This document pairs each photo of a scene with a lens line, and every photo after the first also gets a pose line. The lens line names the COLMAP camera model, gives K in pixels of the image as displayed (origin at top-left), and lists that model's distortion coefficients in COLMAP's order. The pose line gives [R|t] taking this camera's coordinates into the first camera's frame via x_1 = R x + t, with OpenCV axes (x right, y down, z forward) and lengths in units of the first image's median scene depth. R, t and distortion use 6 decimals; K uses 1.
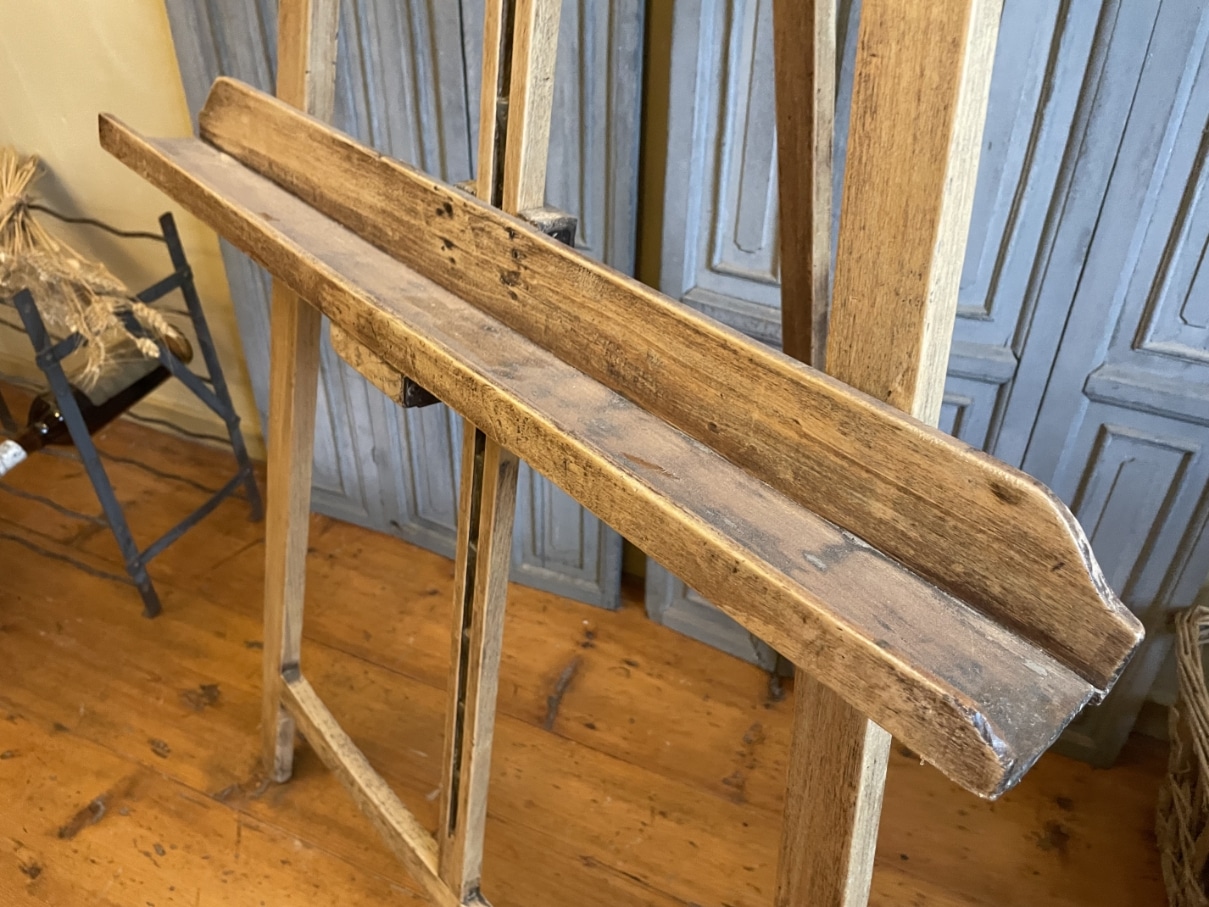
lens RADIAL K [[933.2, 0, 604.9], [0, 933.2, 444.9], [0, 0, 1]] dist [0.088422, -0.139852]
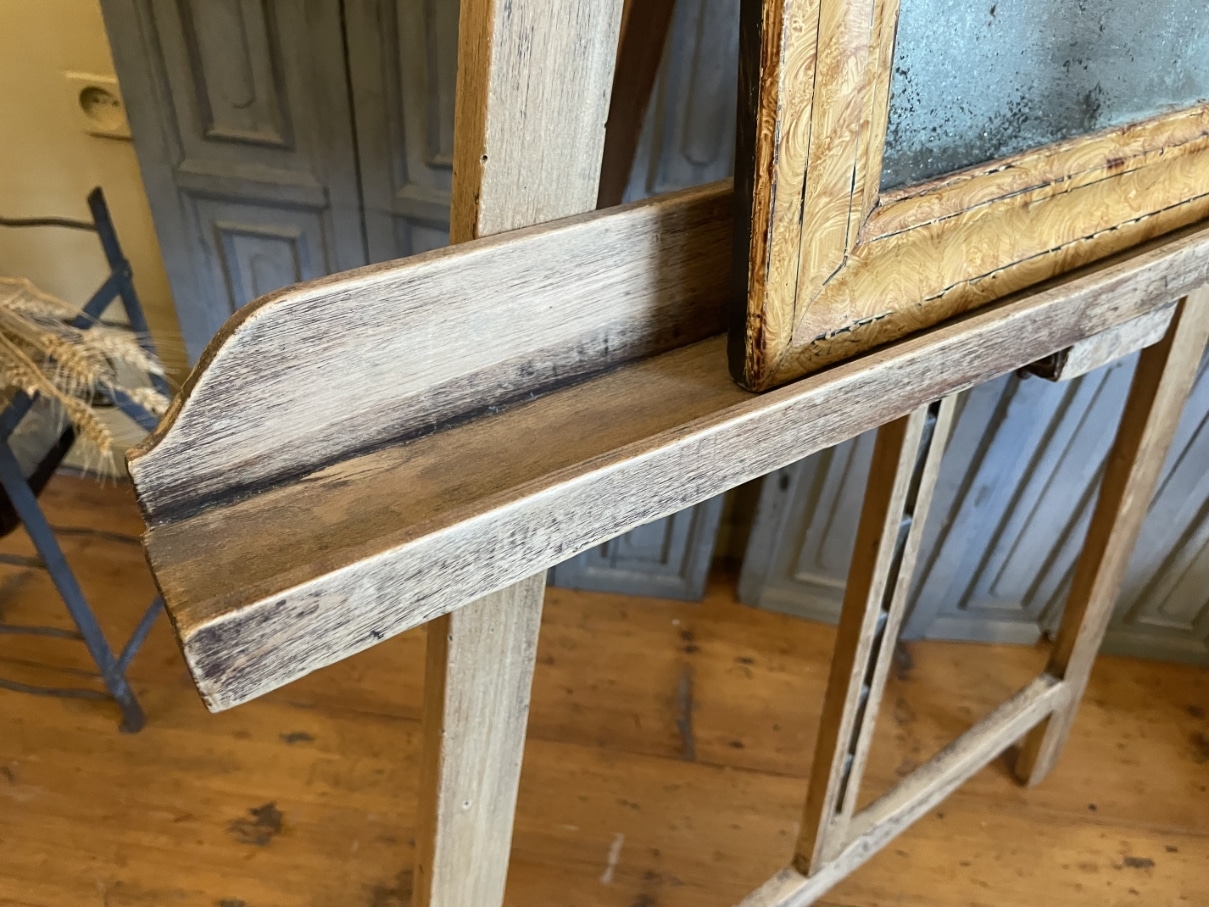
lens RADIAL K [[922.8, 0, 600.9], [0, 922.8, 439.5], [0, 0, 1]] dist [0.096272, -0.162518]
pose [[0.946083, -0.150590, 0.286791, -0.331840], [0.112003, 0.982836, 0.146591, -0.123012], [-0.303944, -0.106566, 0.946711, 0.224606]]
